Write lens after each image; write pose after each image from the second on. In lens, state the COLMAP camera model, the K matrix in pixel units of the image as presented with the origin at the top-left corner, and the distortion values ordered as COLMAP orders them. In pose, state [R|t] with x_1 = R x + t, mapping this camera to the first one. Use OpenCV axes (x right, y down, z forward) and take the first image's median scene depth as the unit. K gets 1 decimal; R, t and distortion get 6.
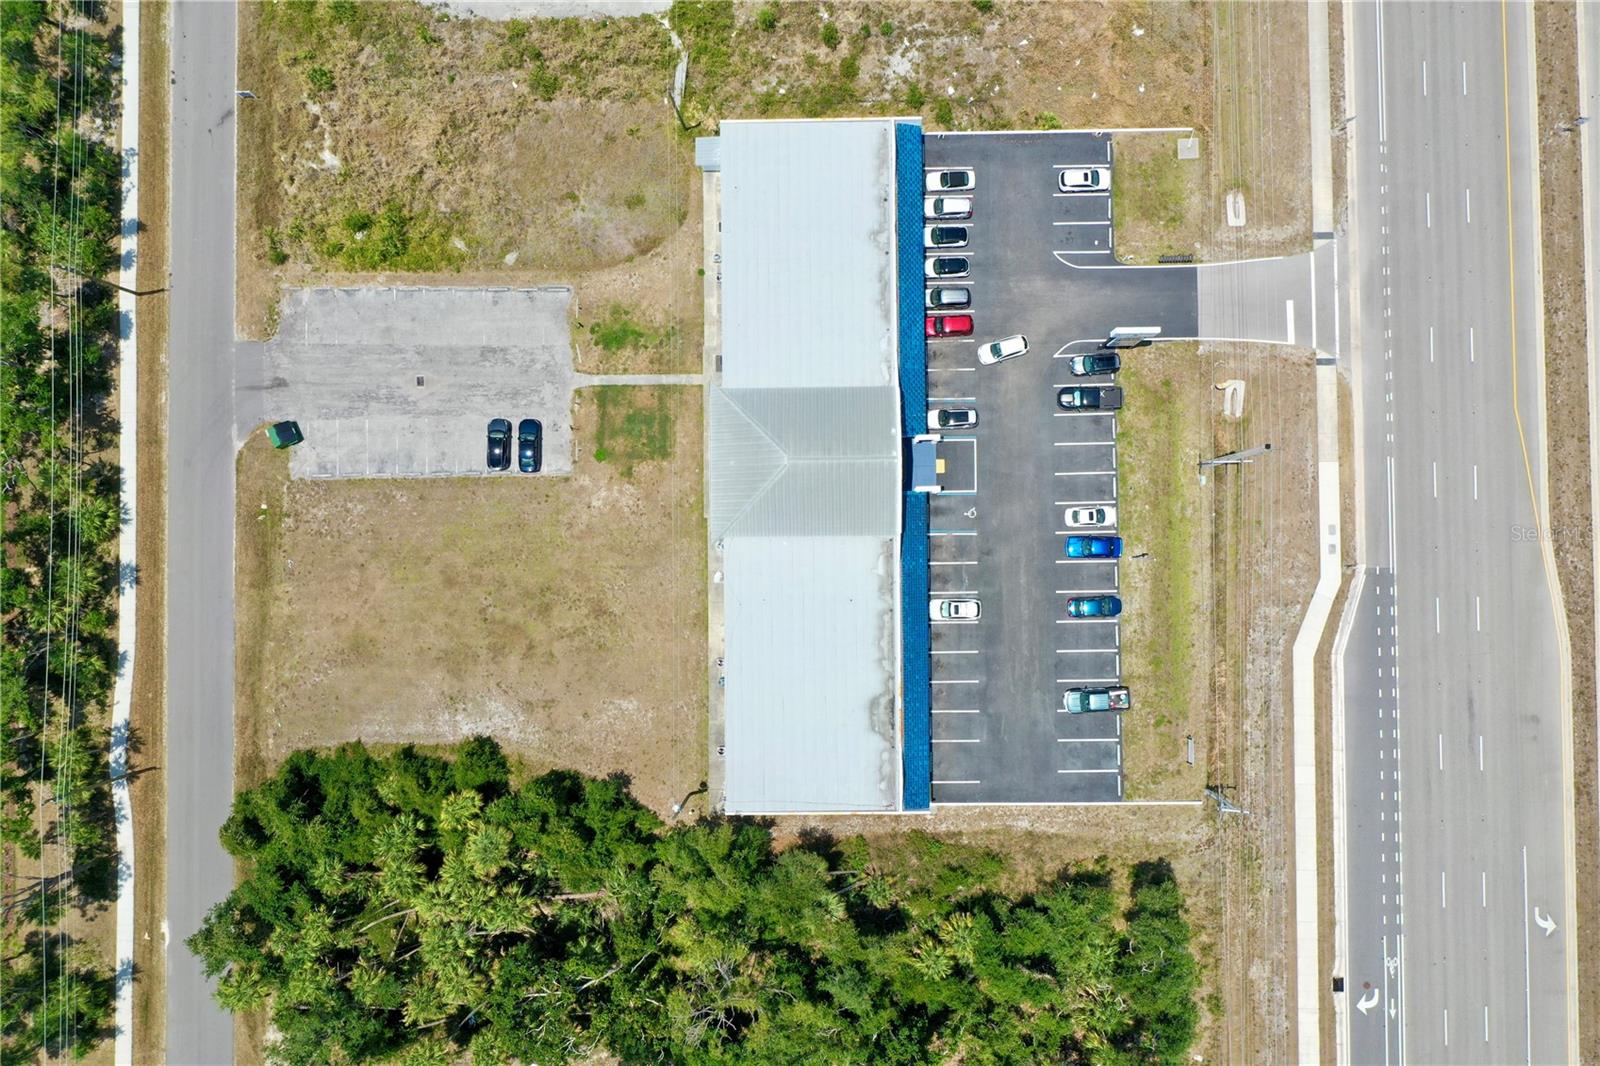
lens RADIAL K [[1261.0, 0, 800.9], [0, 1261.0, 528.1], [0, 0, 1]] dist [-0.000343, -0.006520]
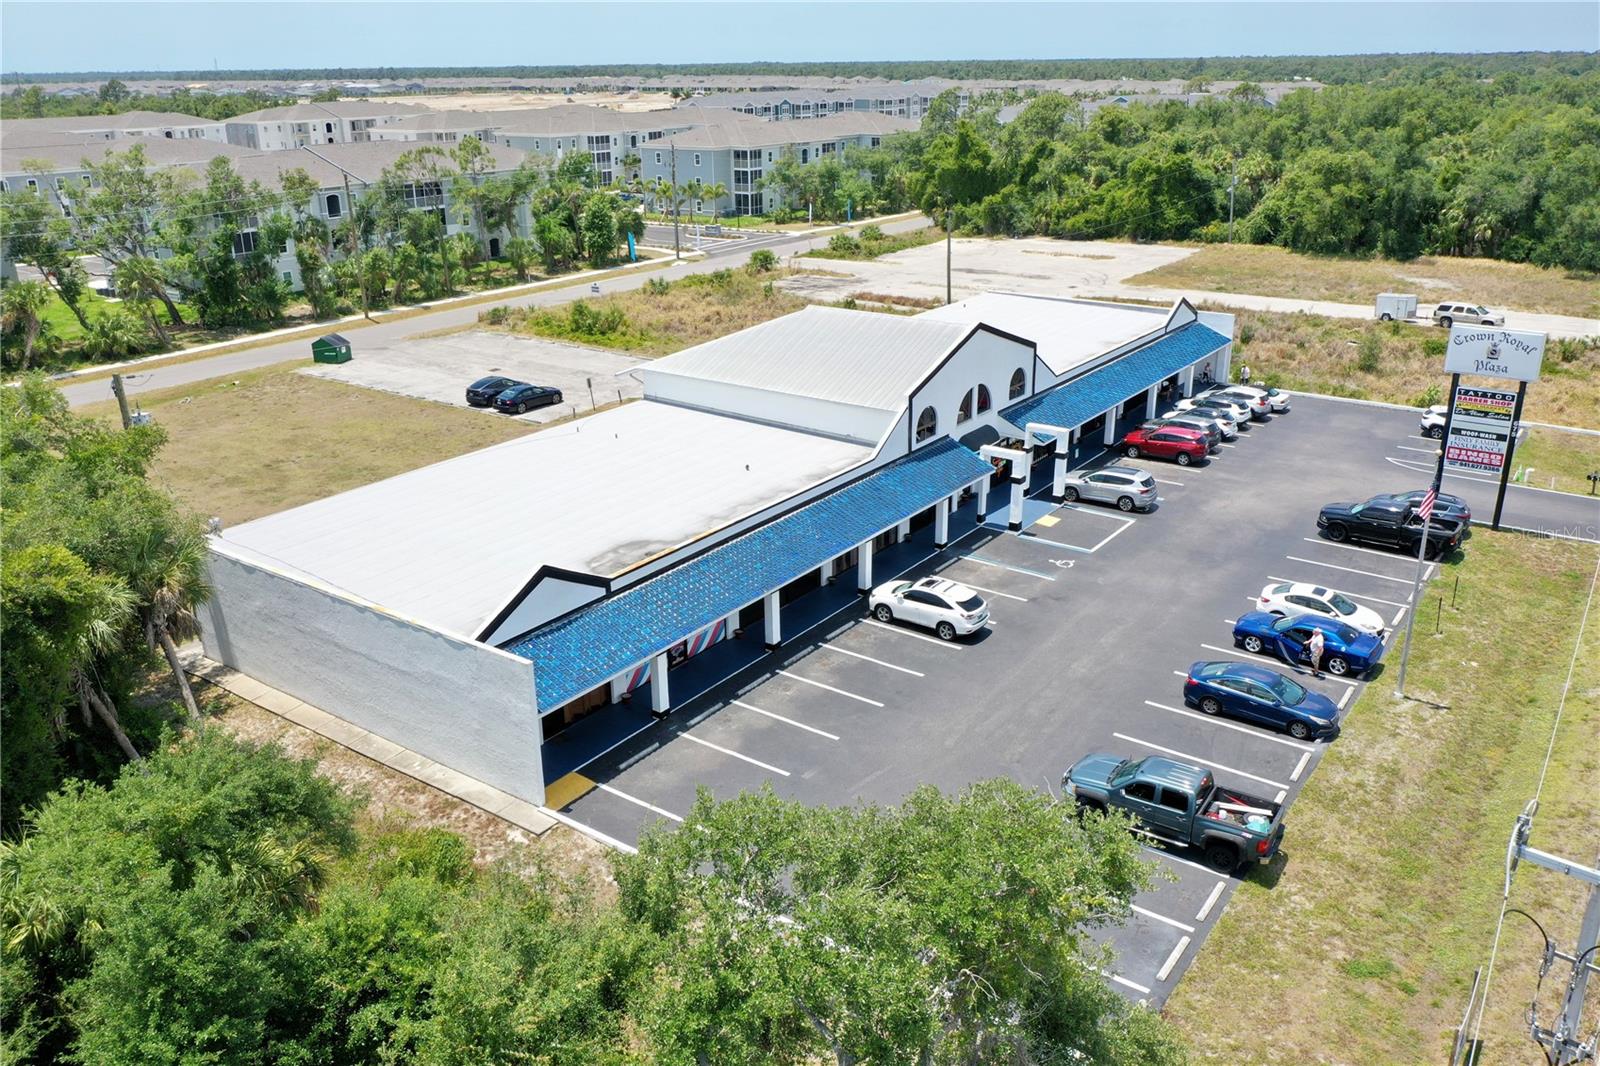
lens RADIAL K [[1261.0, 0, 800.1], [0, 1261.0, 535.2], [0, 0, 1]] dist [-0.000343, -0.006520]
pose [[0.805427, 0.225923, -0.547948, 0.311266], [-0.592671, 0.315382, -0.741131, 0.392806], [0.005375, 0.921679, 0.387916, 0.803835]]
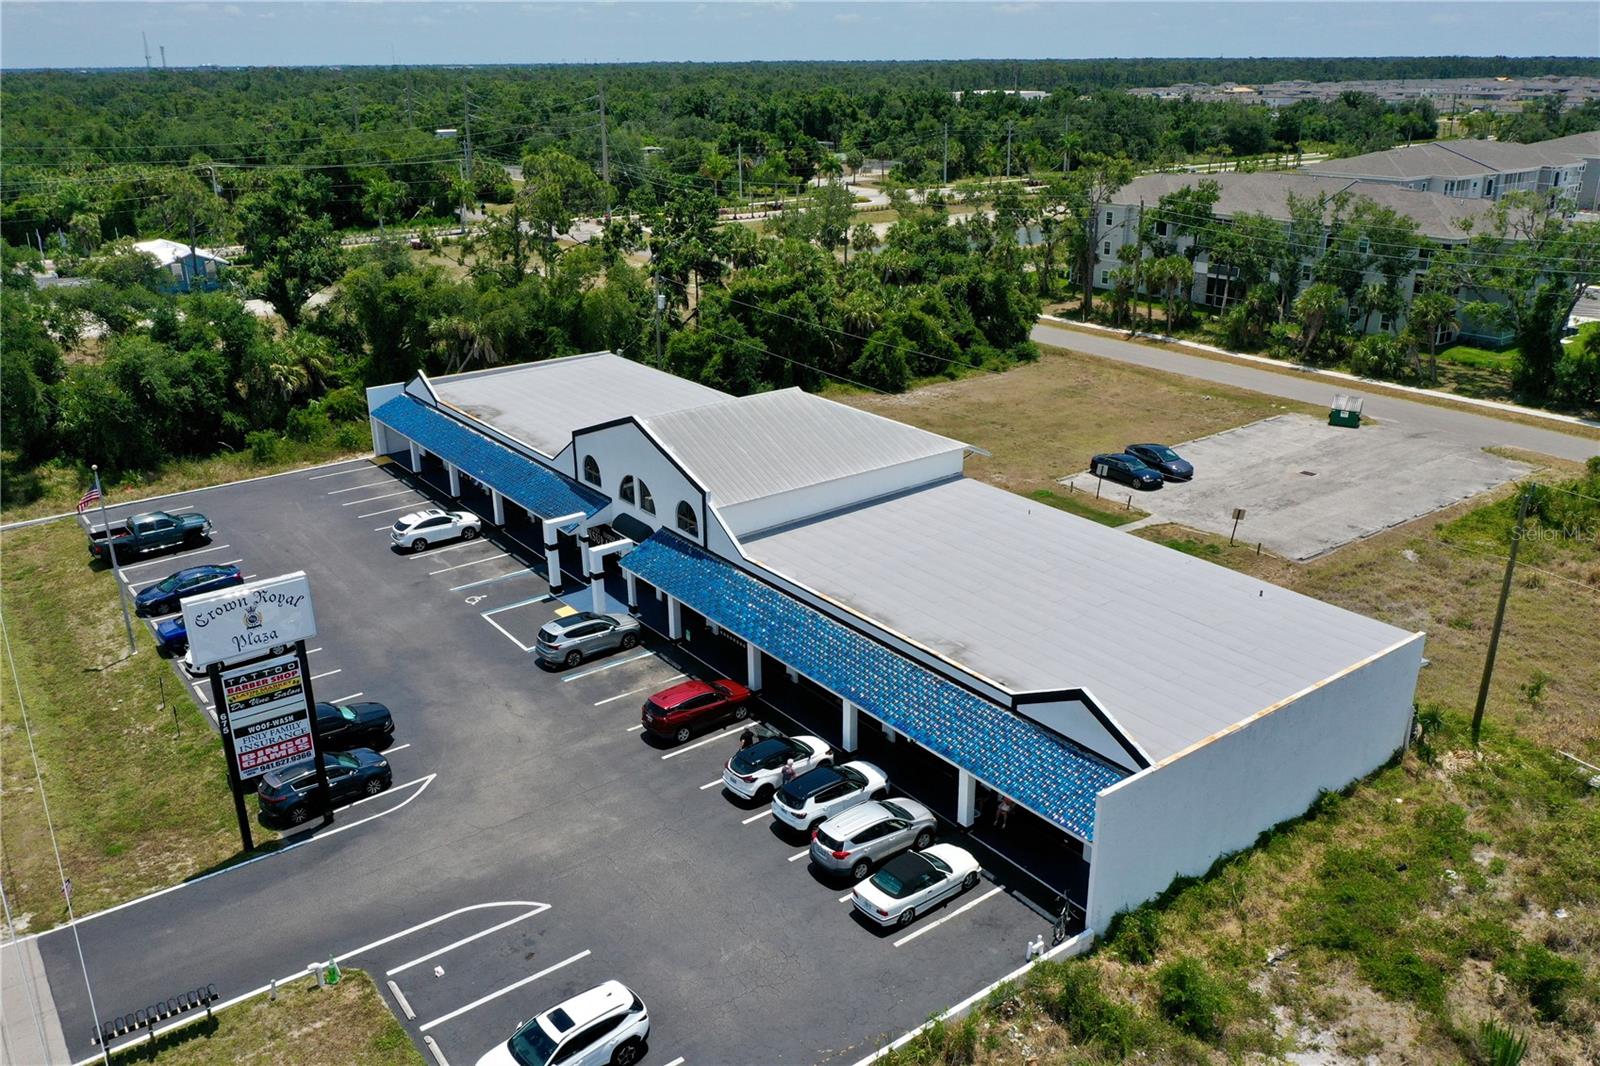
lens RADIAL K [[1261.0, 0, 801.8], [0, 1261.0, 529.0], [0, 0, 1]] dist [-0.000343, -0.006520]
pose [[-0.803299, 0.239204, -0.545429, 0.306954], [-0.593824, -0.251492, 0.764280, -0.493322], [0.045648, 0.937834, 0.344069, 0.792134]]
